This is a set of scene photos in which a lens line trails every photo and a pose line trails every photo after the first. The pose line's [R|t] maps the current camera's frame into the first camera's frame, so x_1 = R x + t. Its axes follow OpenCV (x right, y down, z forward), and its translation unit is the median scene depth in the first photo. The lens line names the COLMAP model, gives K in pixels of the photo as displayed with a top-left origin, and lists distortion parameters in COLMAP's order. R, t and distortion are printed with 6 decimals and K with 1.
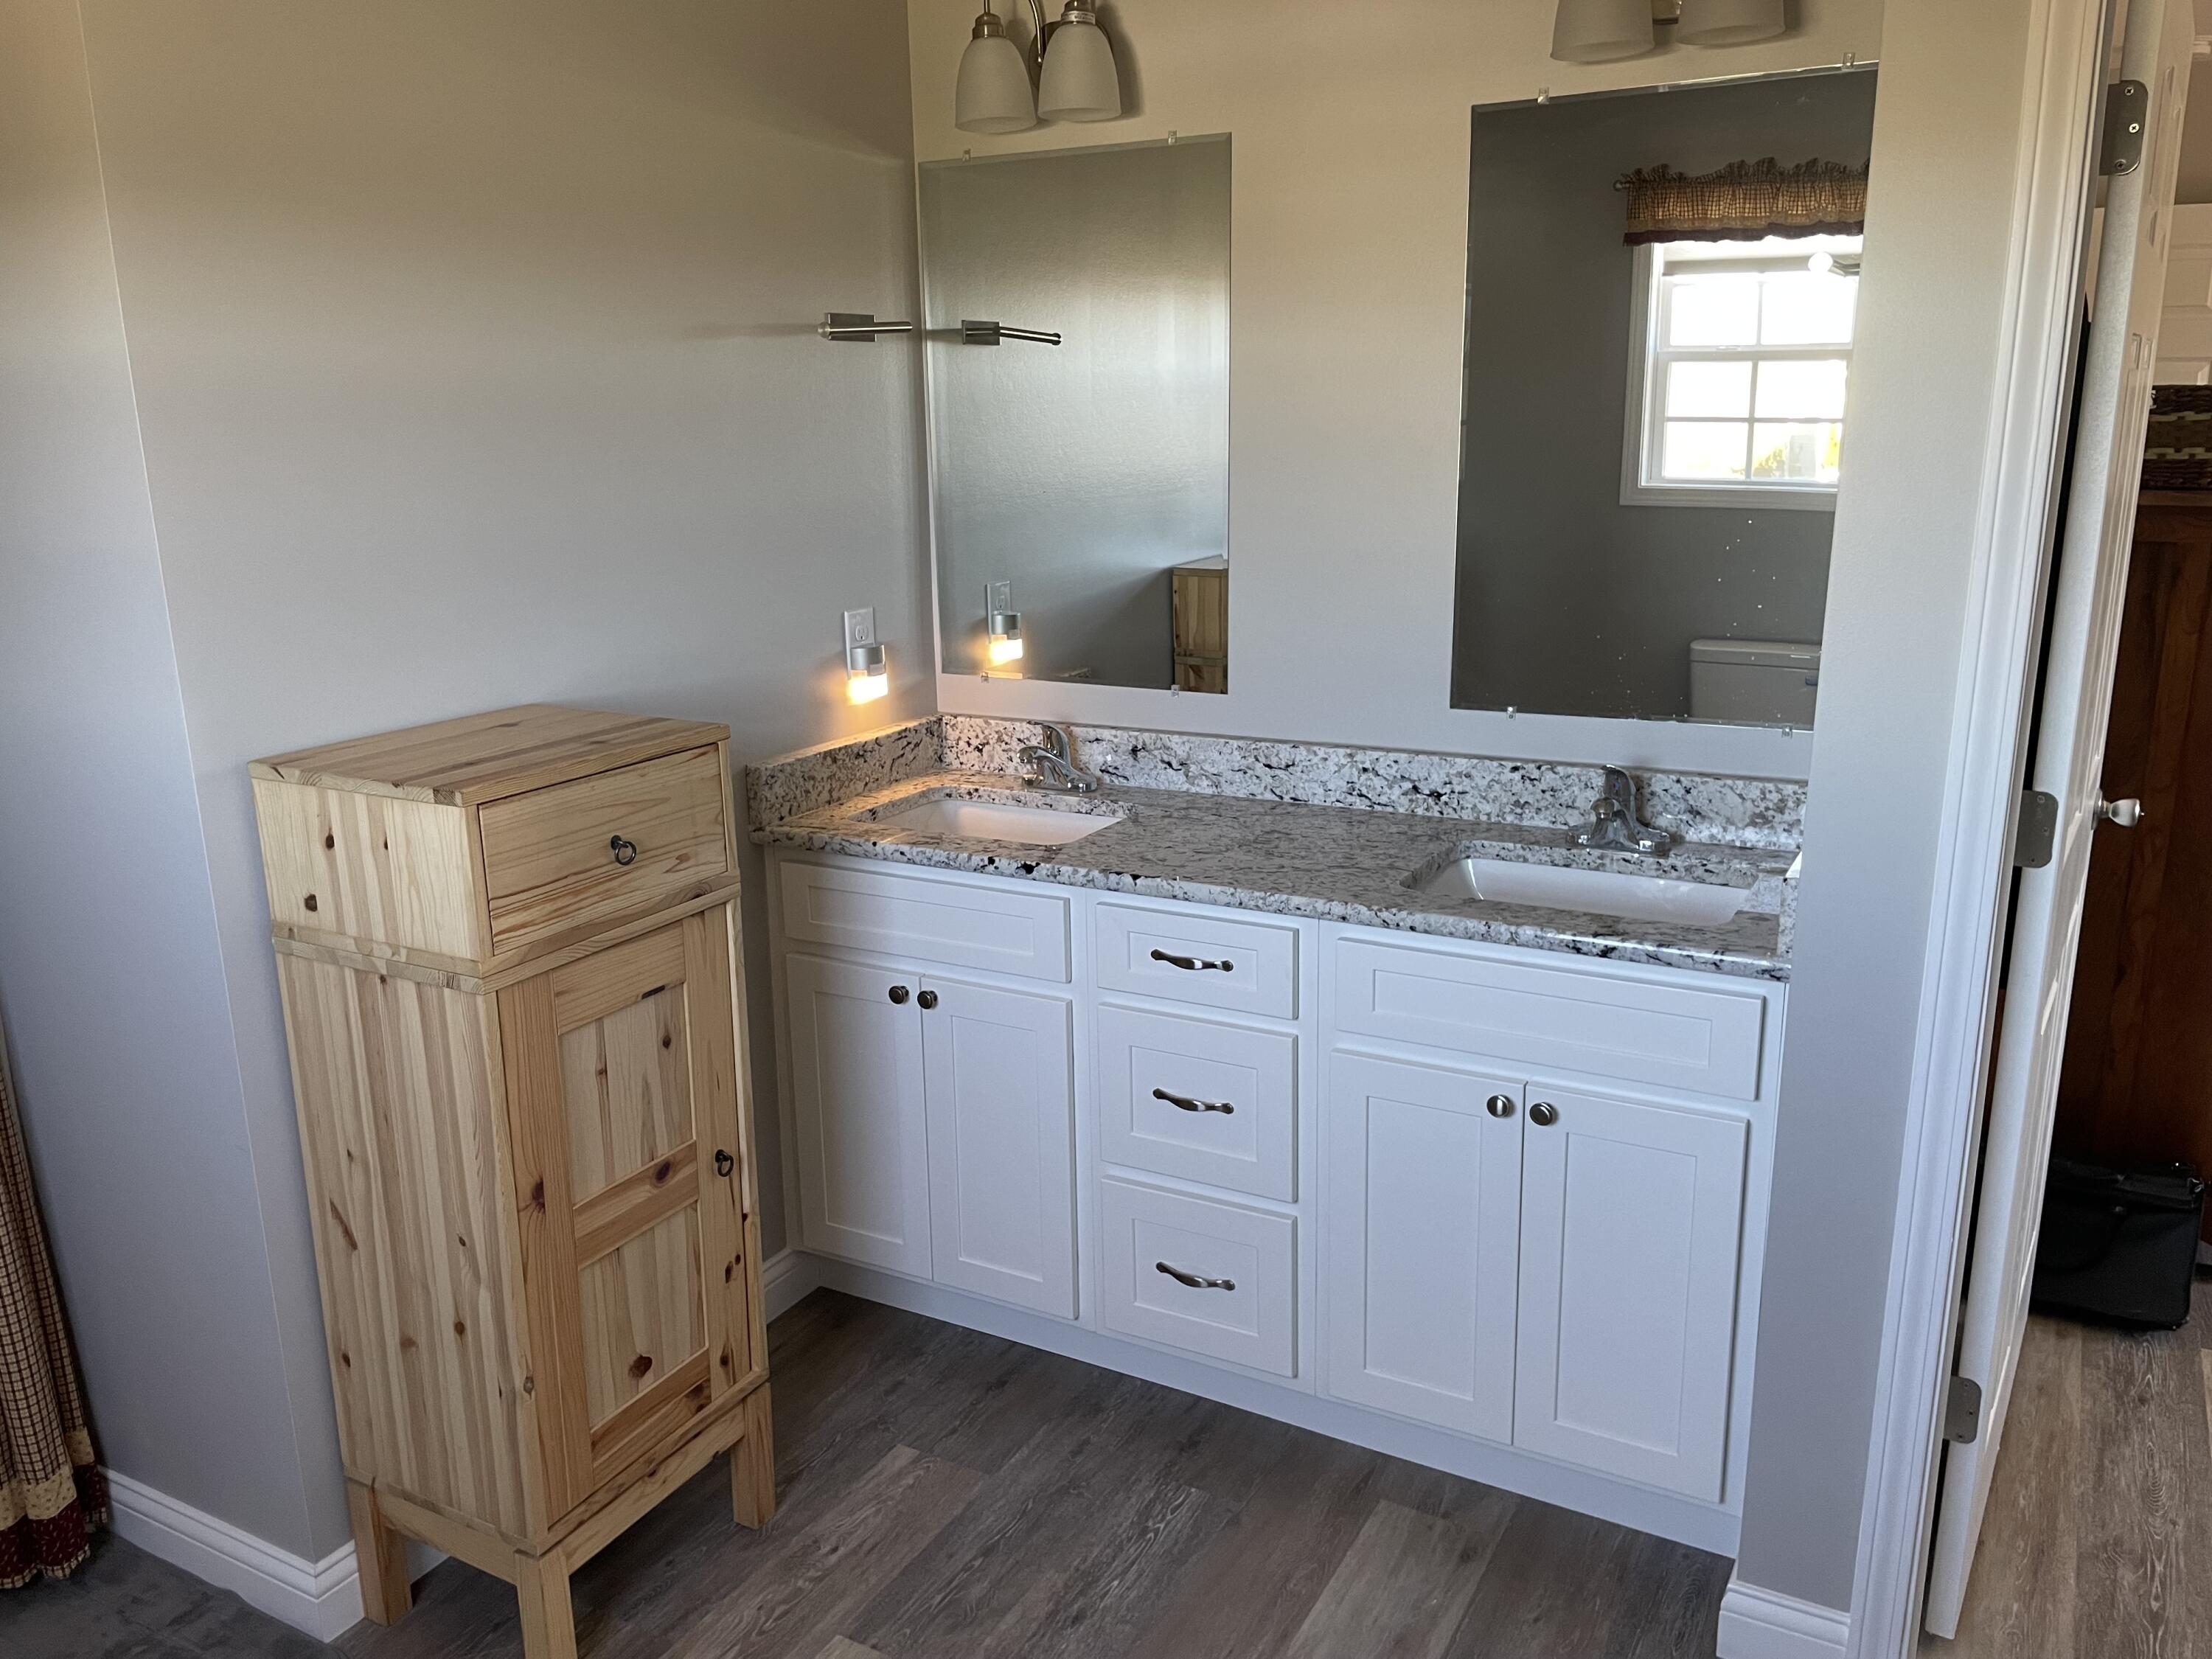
lens RADIAL K [[1677.6, 0, 1107.4], [0, 1677.6, 824.4], [0, 0, 1]] dist [0.037612, -0.056814]
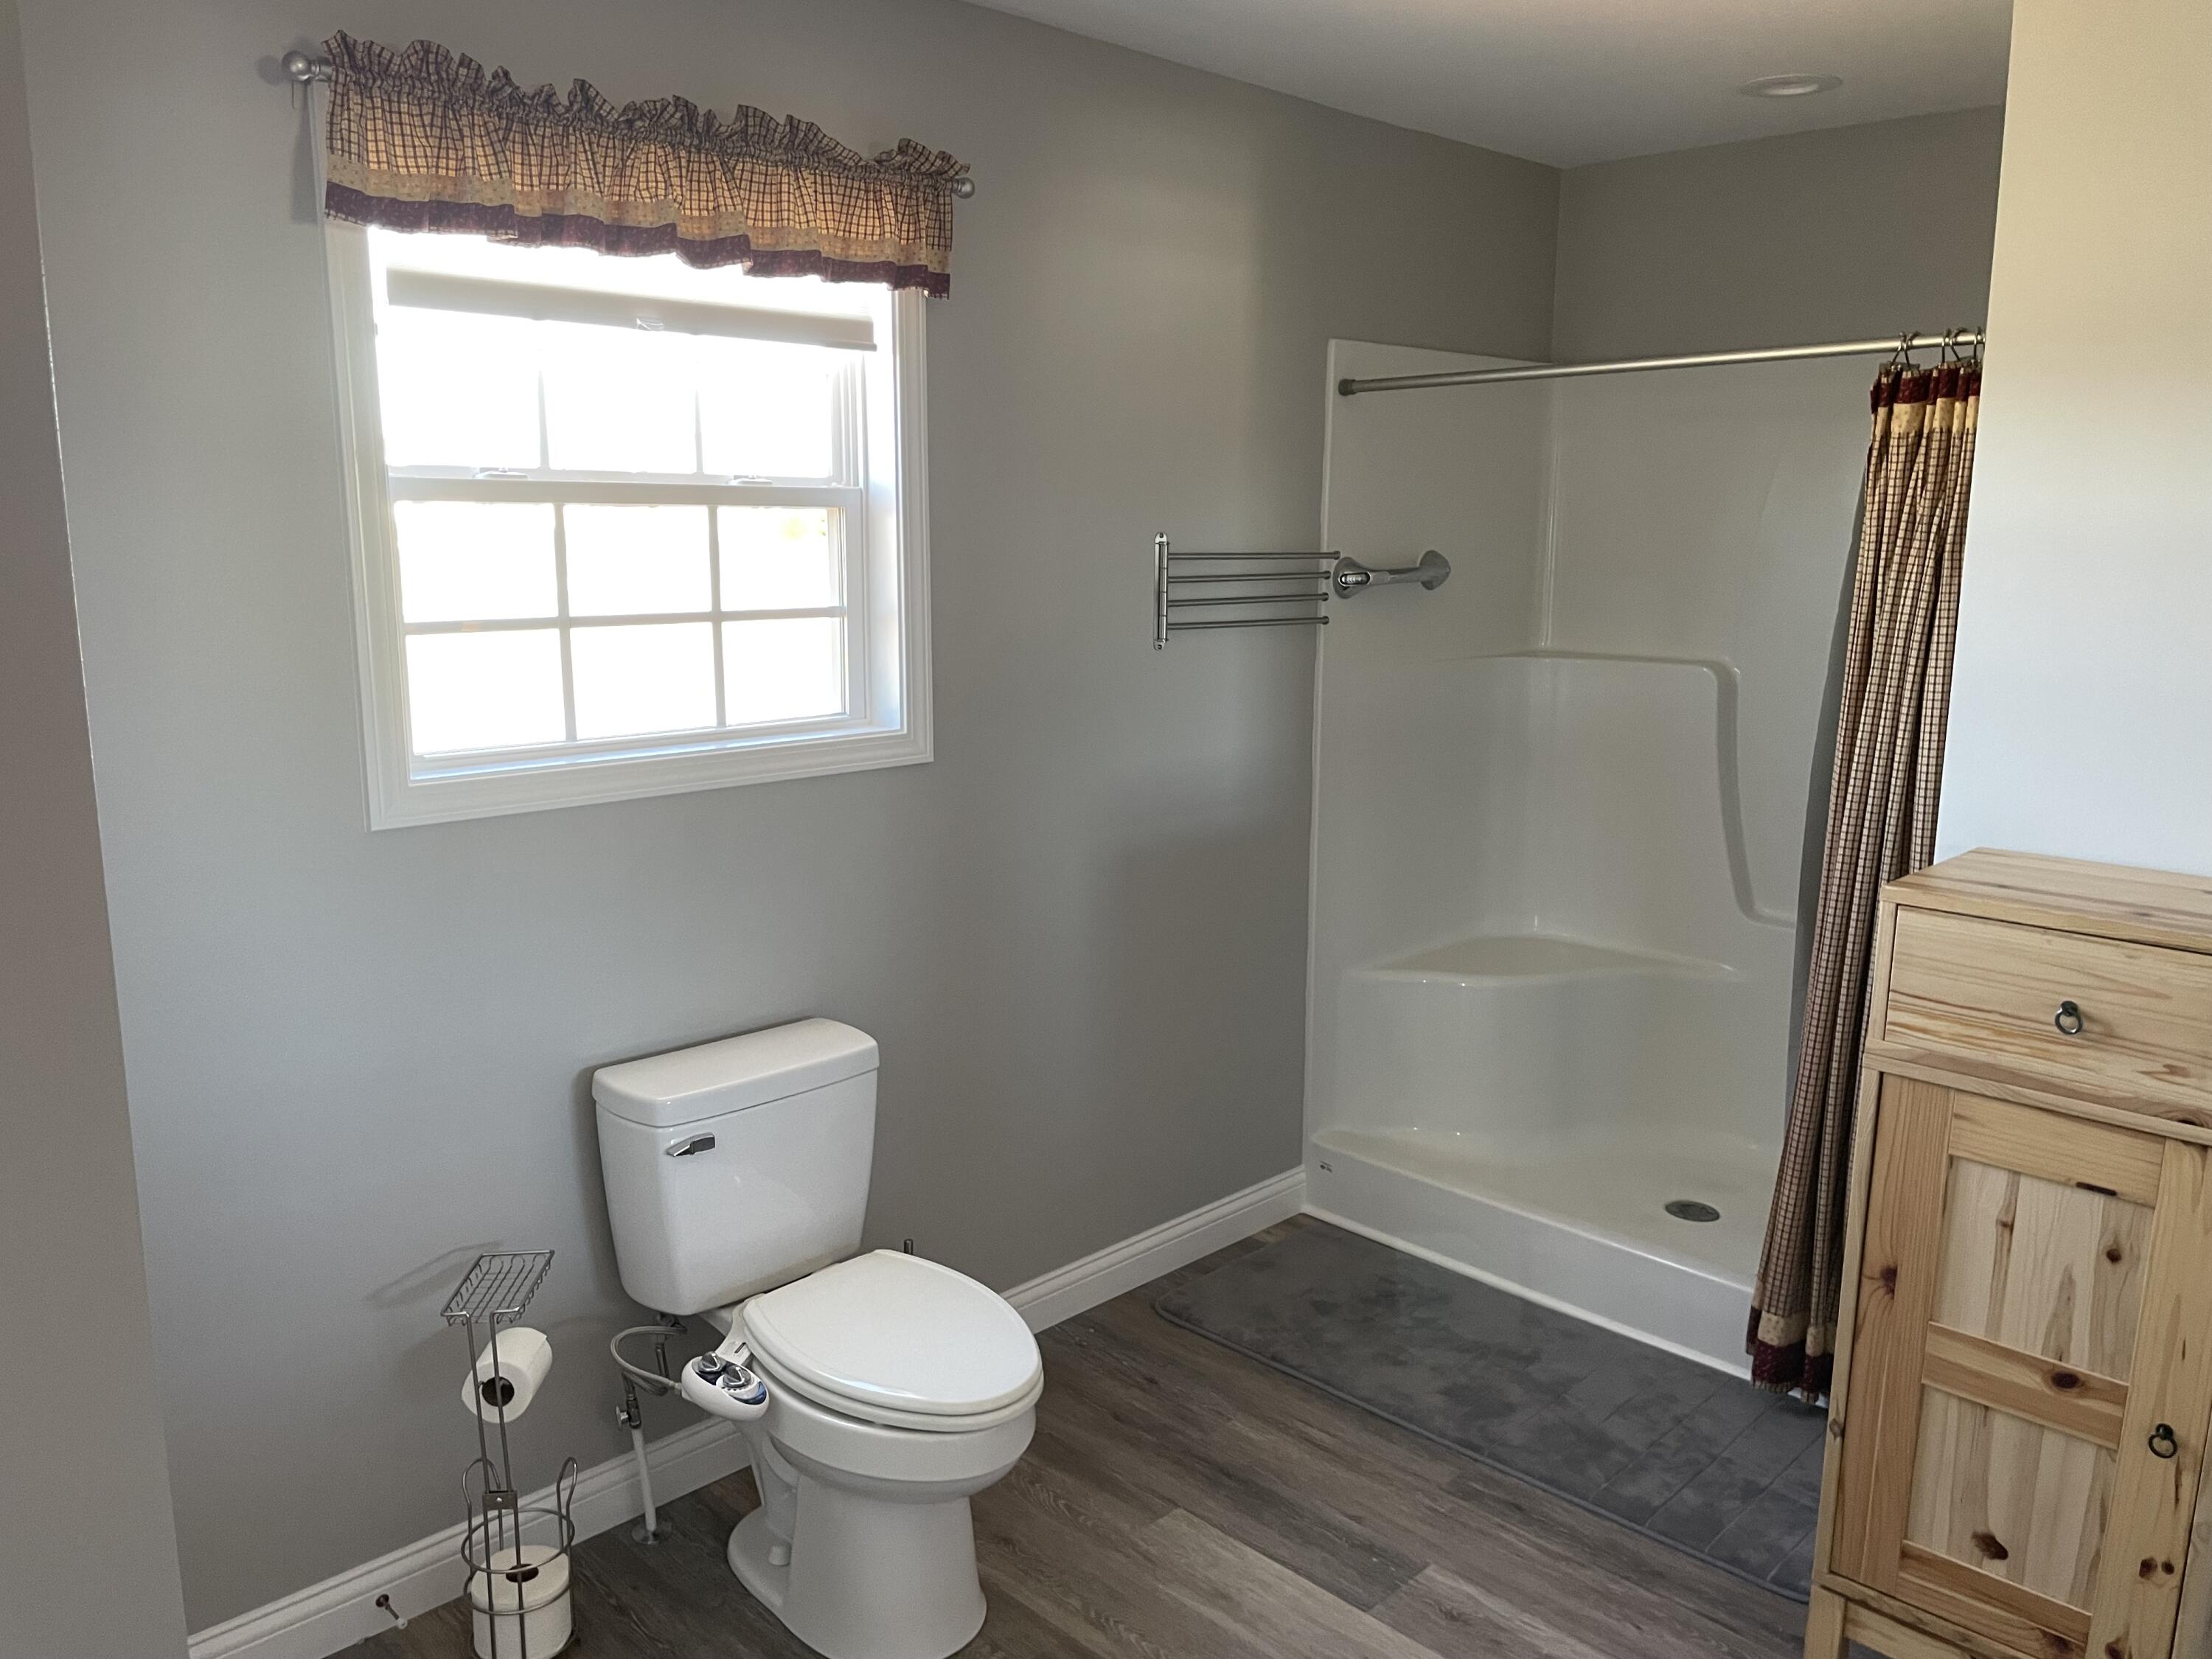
lens RADIAL K [[1677.6, 0, 1105.0], [0, 1677.6, 838.3], [0, 0, 1]] dist [0.037612, -0.056814]
pose [[-0.274236, 0.200609, -0.940506, 0.702071], [-0.232507, 0.935153, 0.267263, -0.198320], [0.933132, 0.291967, -0.209809, 0.638338]]
